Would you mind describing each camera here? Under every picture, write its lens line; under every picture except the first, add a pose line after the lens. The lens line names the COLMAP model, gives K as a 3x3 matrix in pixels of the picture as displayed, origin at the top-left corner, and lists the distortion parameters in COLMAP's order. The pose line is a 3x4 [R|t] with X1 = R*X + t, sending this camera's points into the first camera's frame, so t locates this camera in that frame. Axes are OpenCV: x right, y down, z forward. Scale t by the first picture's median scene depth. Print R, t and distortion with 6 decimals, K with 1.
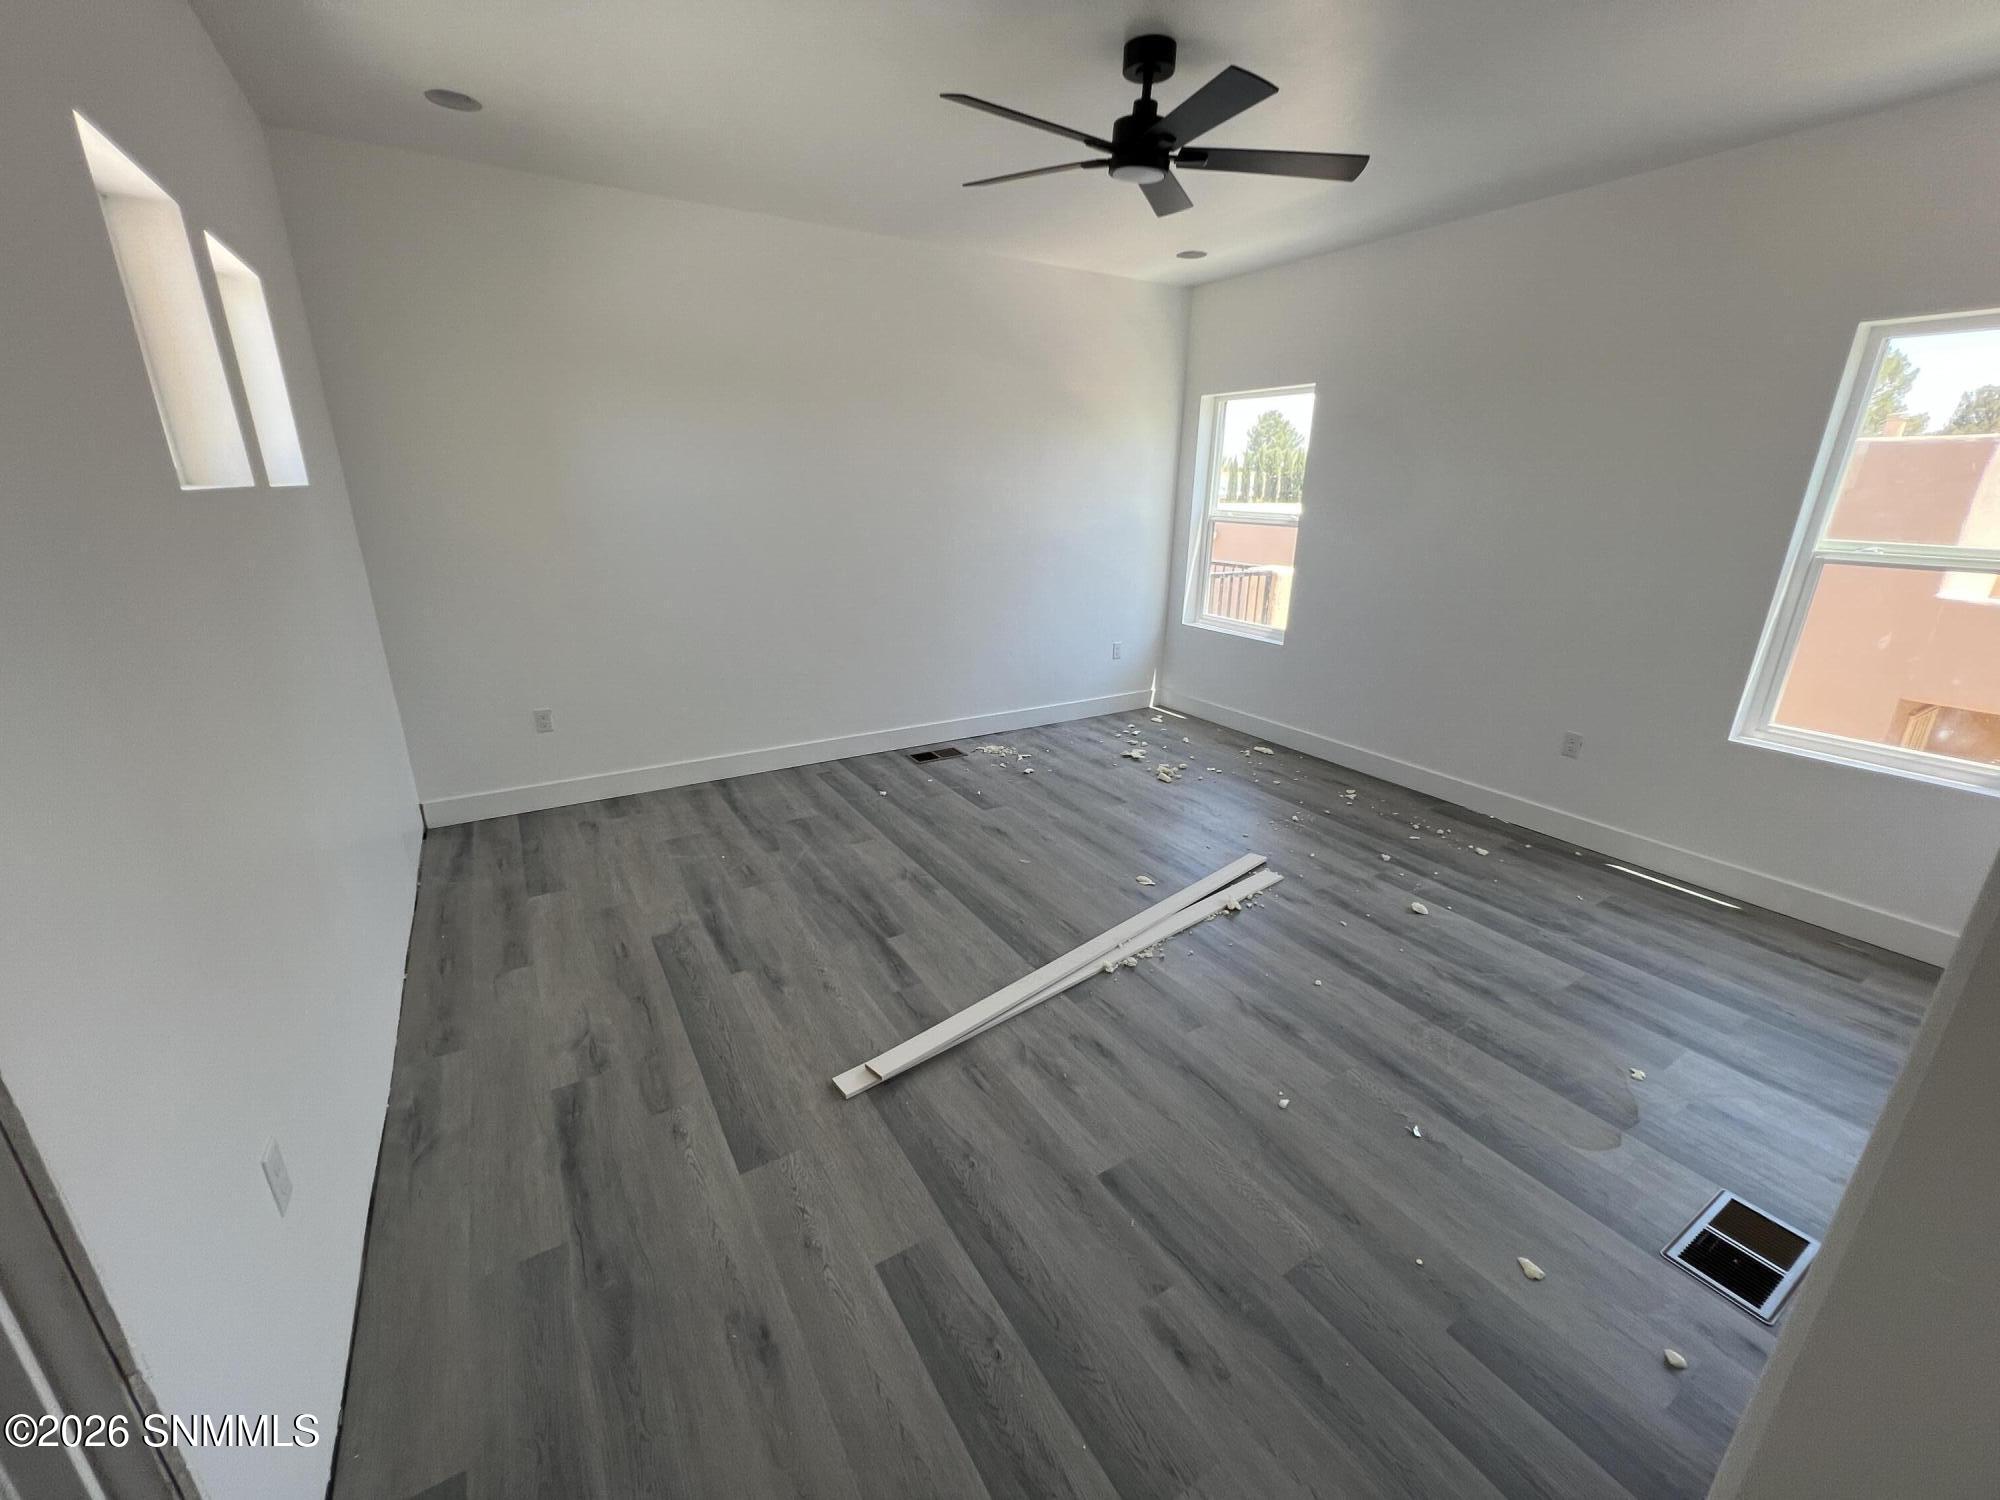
lens RADIAL K [[803.6, 0, 1003.0], [0, 803.6, 750.7], [0, 0, 1]] dist [0.007888, 0.000119]
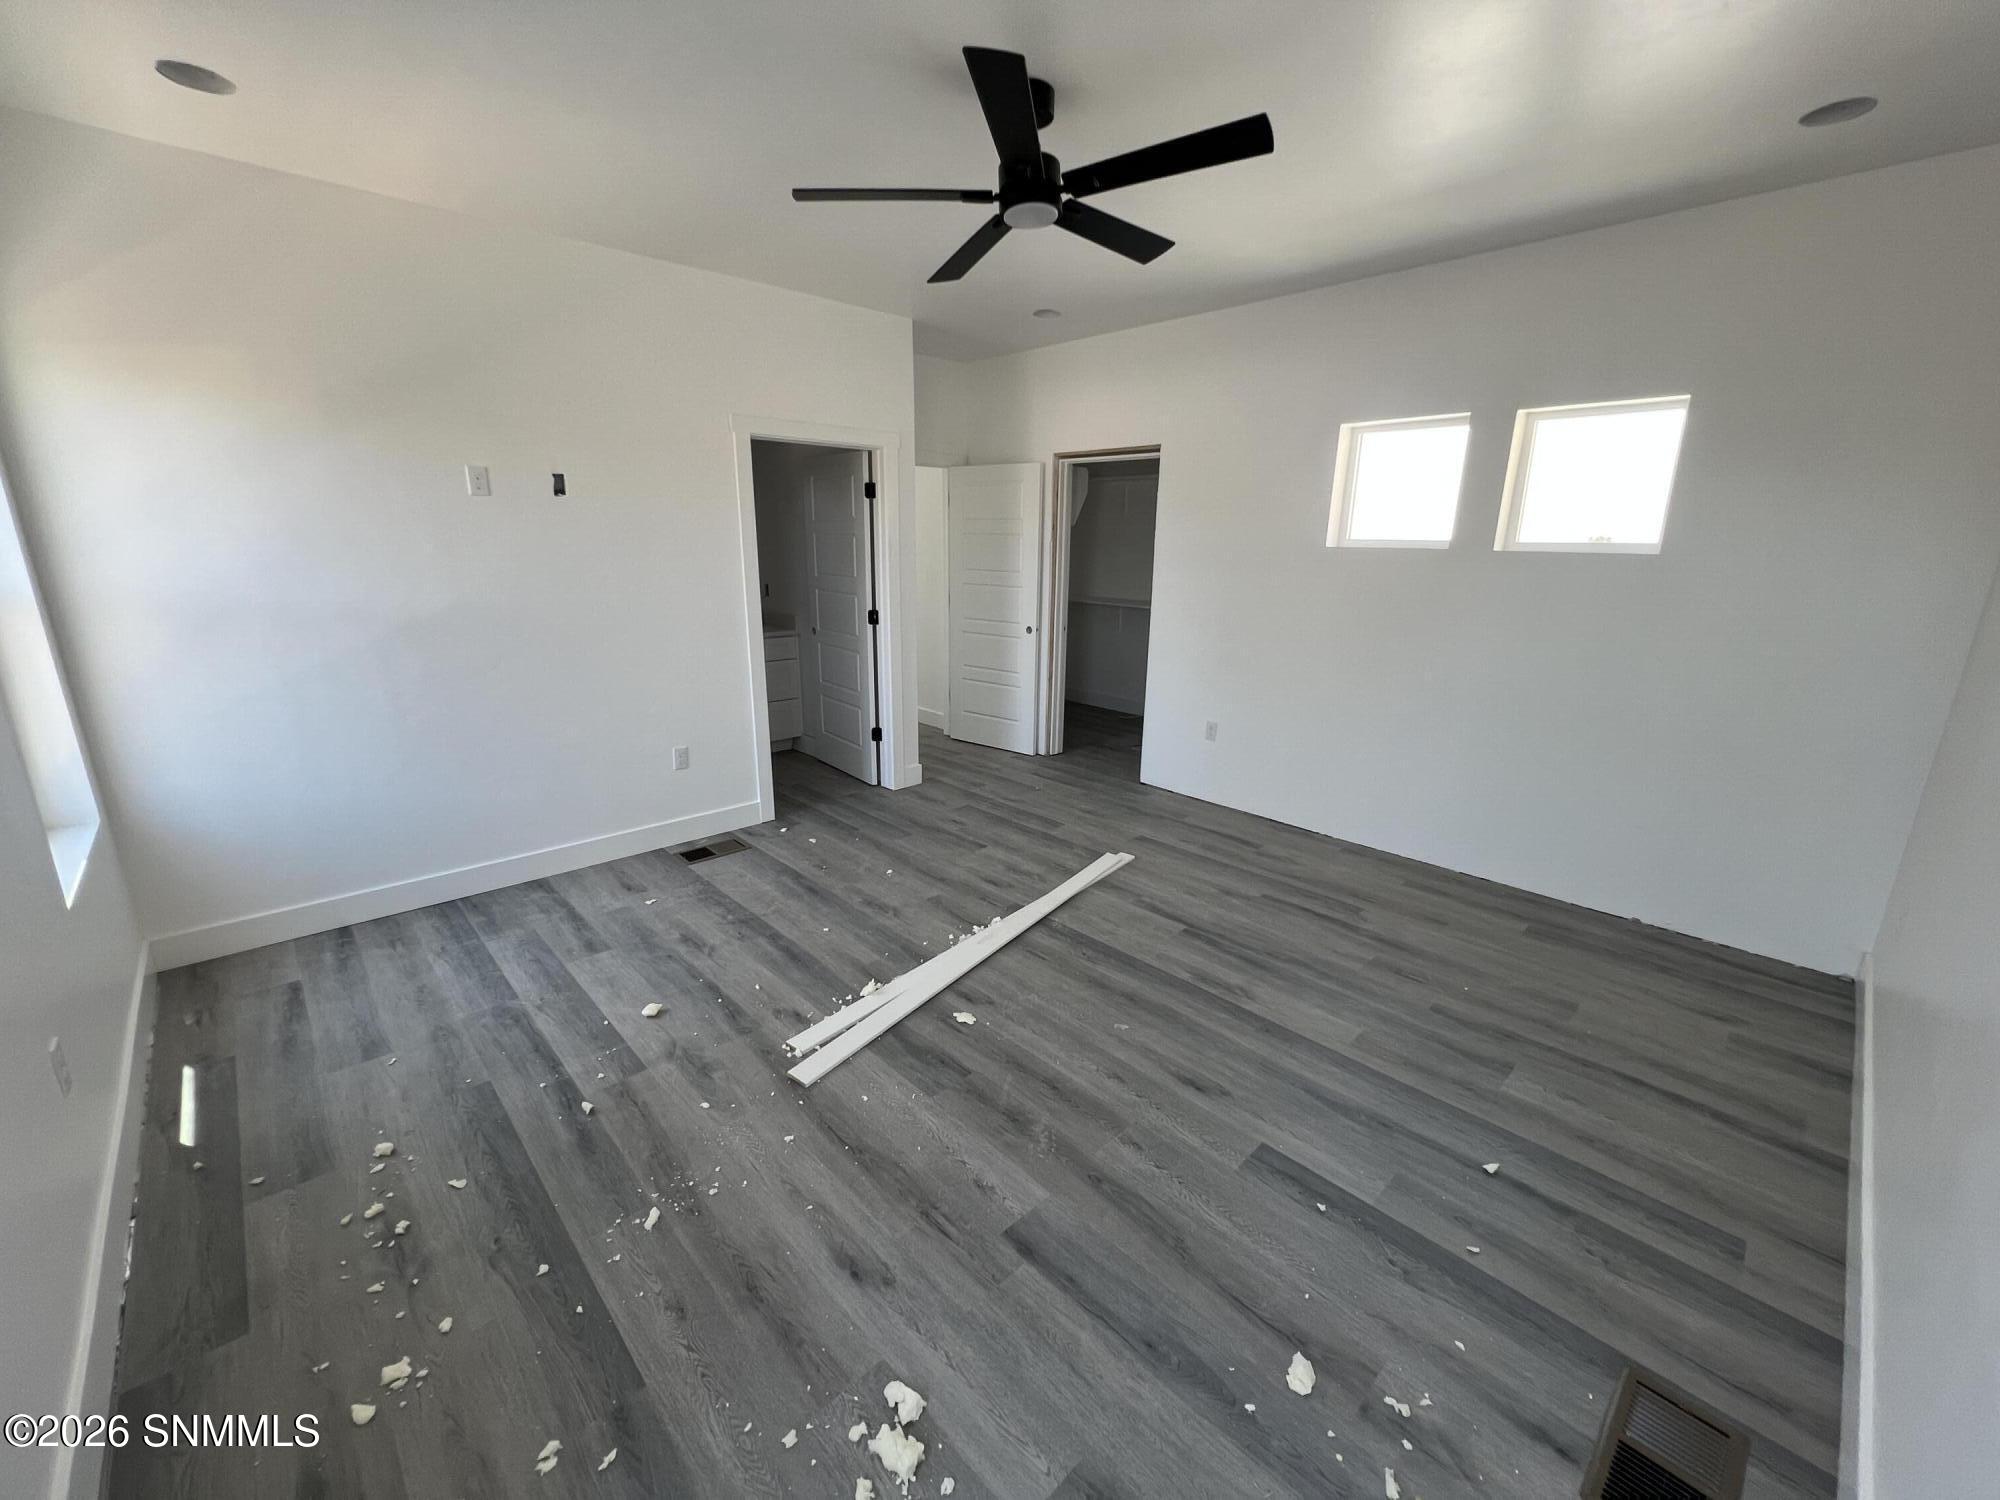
lens RADIAL K [[803.6, 0, 1003.0], [0, 803.6, 750.7], [0, 0, 1]] dist [0.007888, 0.000119]
pose [[-0.978242, 0.029390, -0.205372, 0.327443], [-0.089365, 0.833678, 0.544972, -0.555922], [0.187231, 0.551468, -0.812913, 1.669824]]
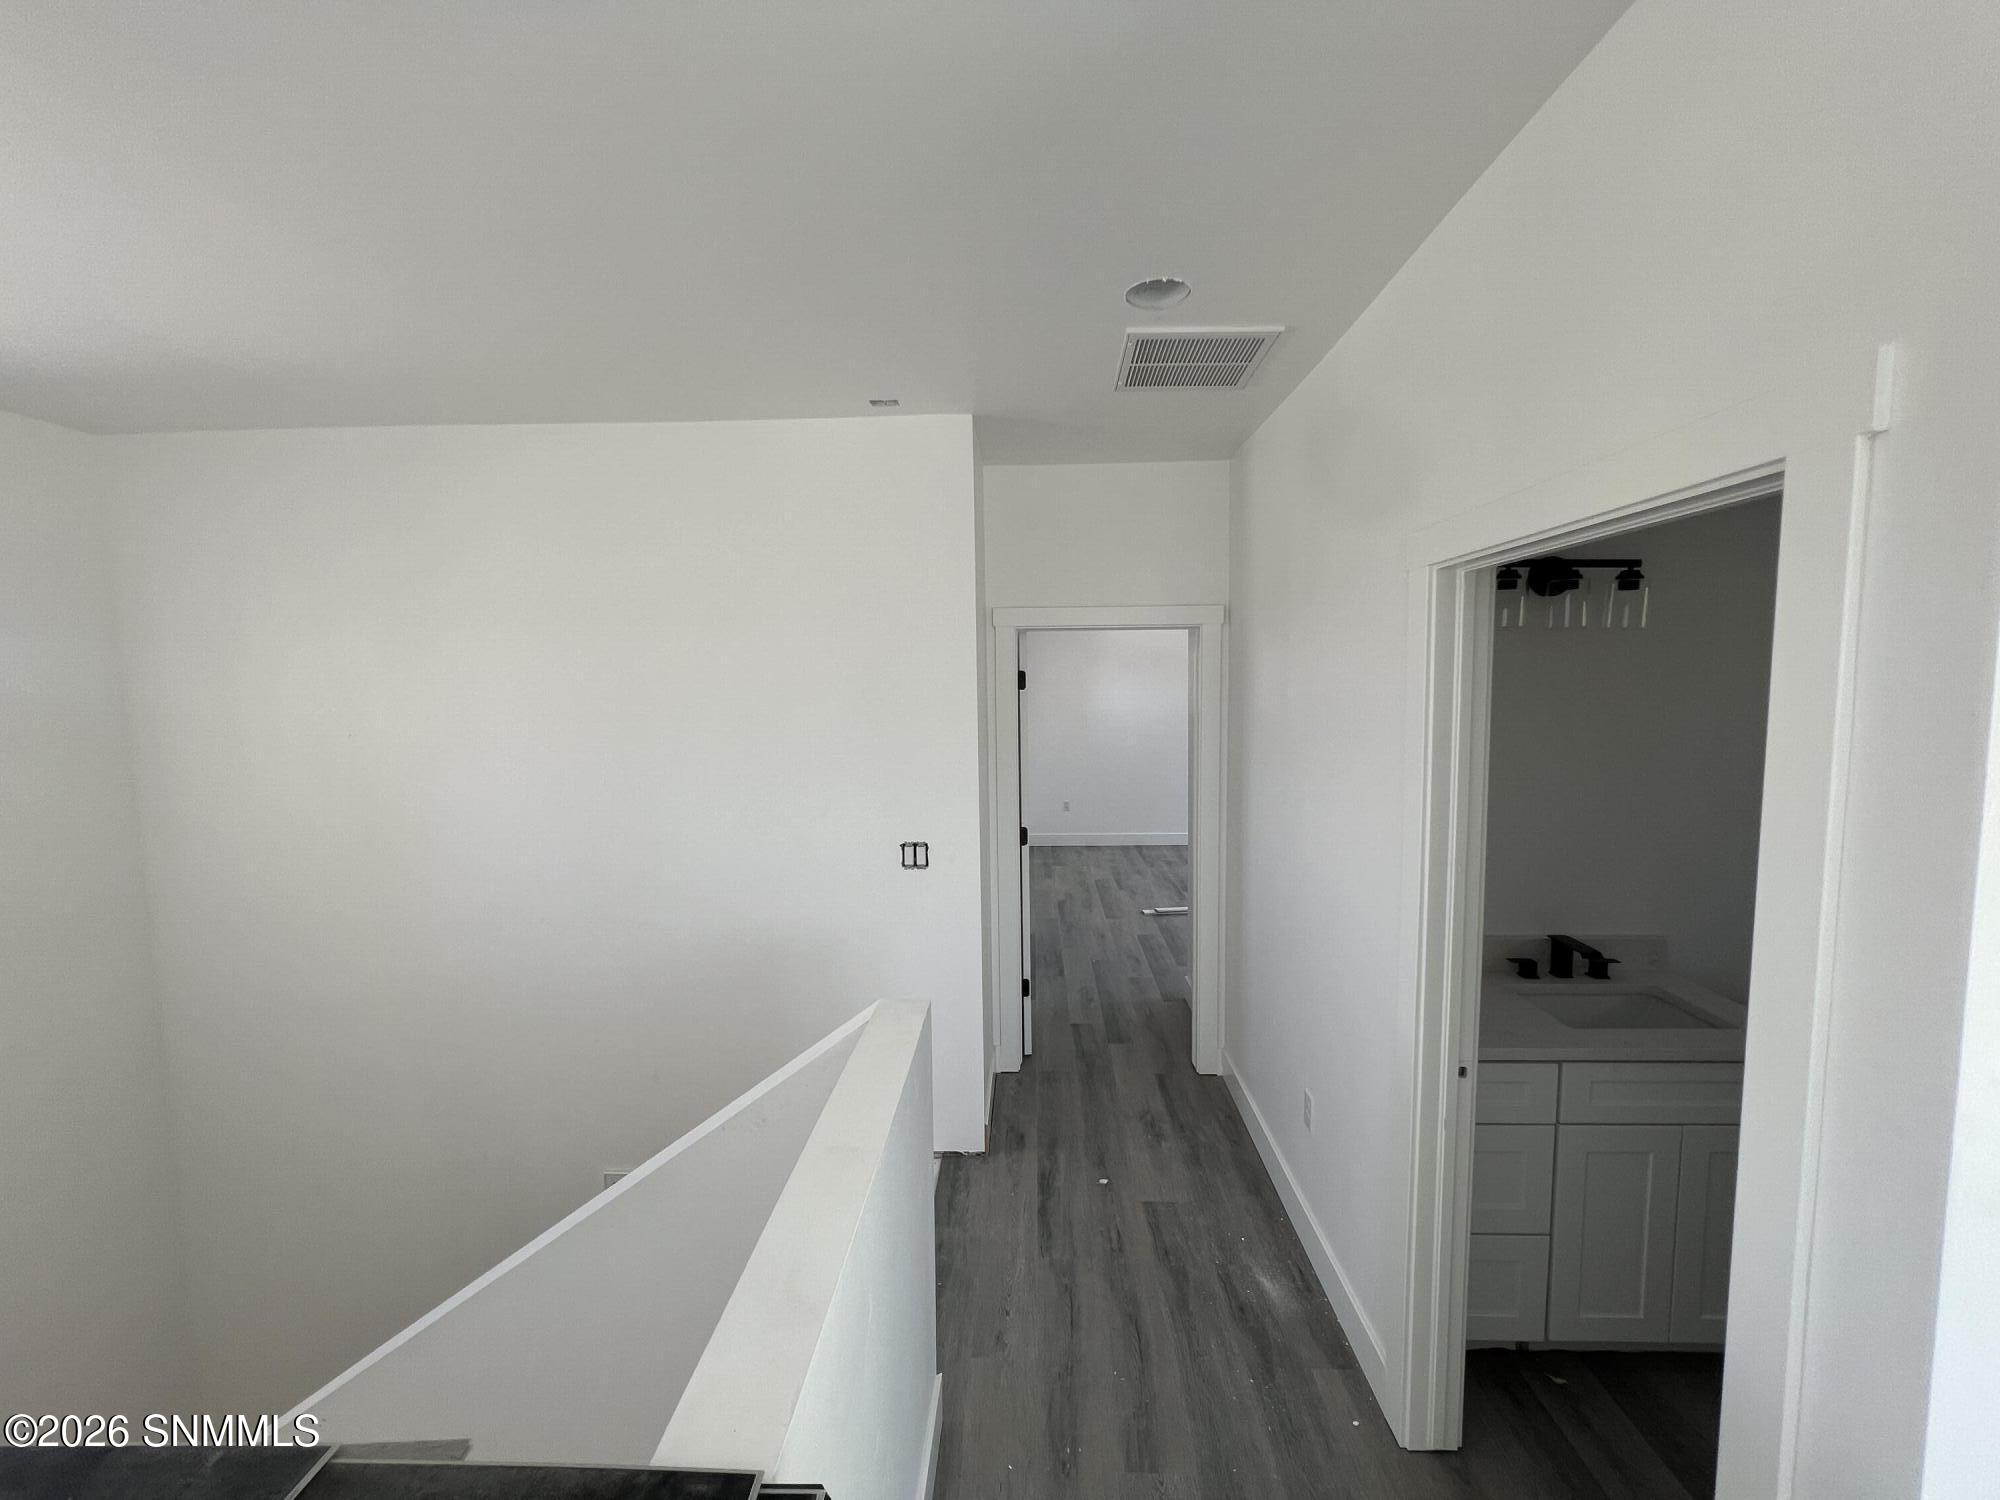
lens RADIAL K [[803.6, 0, 1003.0], [0, 803.6, 750.7], [0, 0, 1]] dist [0.007888, 0.000119]
pose [[0.829790, 0.022684, -0.557614, 0.690298], [-0.155185, 0.969146, -0.191506, 0.349246], [0.536065, 0.245443, 0.807708, -1.233780]]
